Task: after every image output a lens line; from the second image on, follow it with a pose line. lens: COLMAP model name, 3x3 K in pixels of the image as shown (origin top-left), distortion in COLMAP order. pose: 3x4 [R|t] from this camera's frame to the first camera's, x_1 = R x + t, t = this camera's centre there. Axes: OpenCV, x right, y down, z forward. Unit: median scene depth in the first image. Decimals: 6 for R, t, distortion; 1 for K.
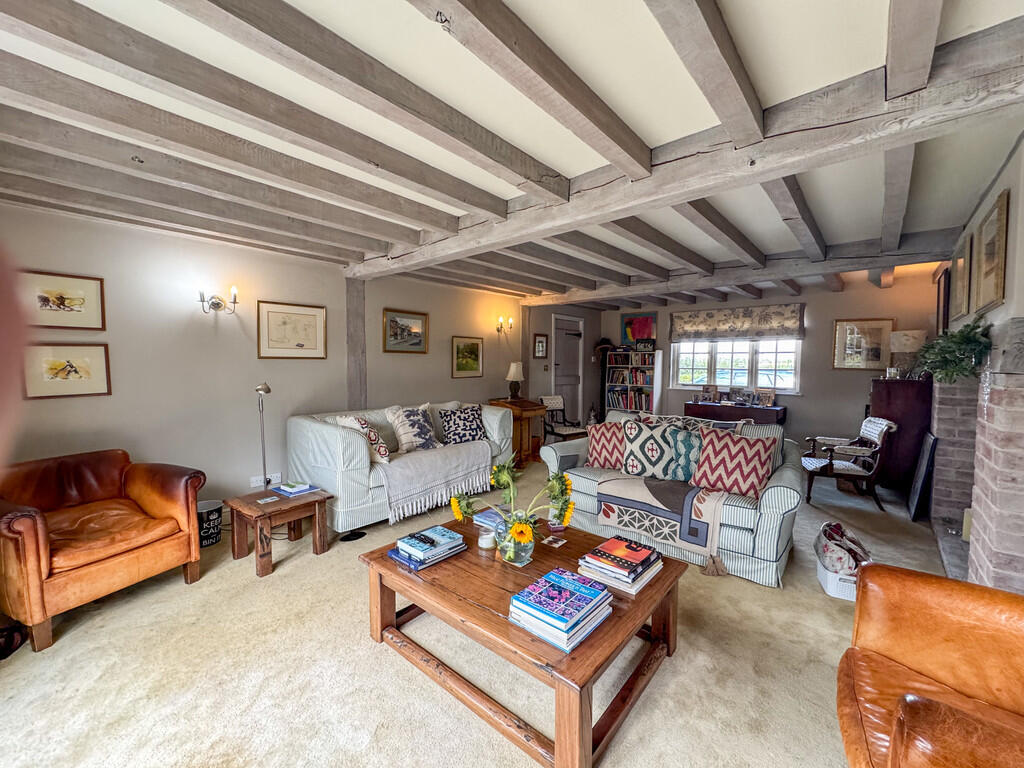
lens RADIAL K [[423.1, 0, 502.2], [0, 423.1, 381.4], [0, 0, 1]] dist [0.011762, -0.000009]
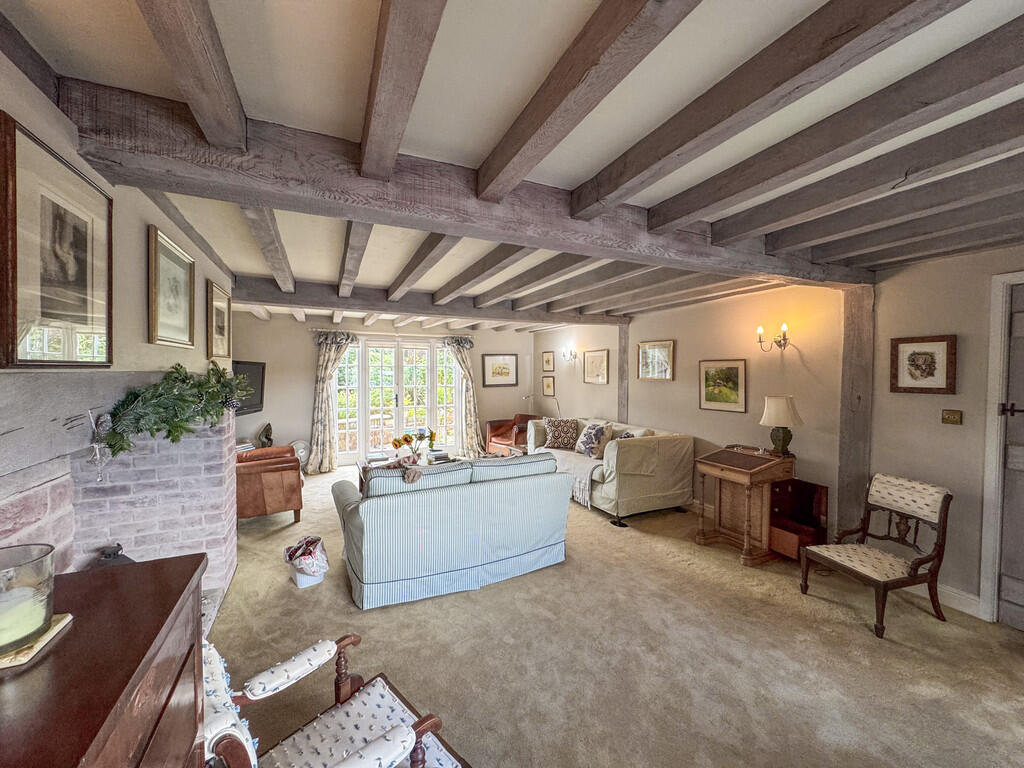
lens RADIAL K [[428.5, 0, 515.7], [0, 428.5, 385.4], [0, 0, 1]] dist [-0.002013, 0.000019]
pose [[-0.412598, 0.020647, -0.910679, 0.823027], [-0.051323, 0.997628, 0.045871, -0.075243], [0.909466, 0.065665, -0.410560, 0.996322]]
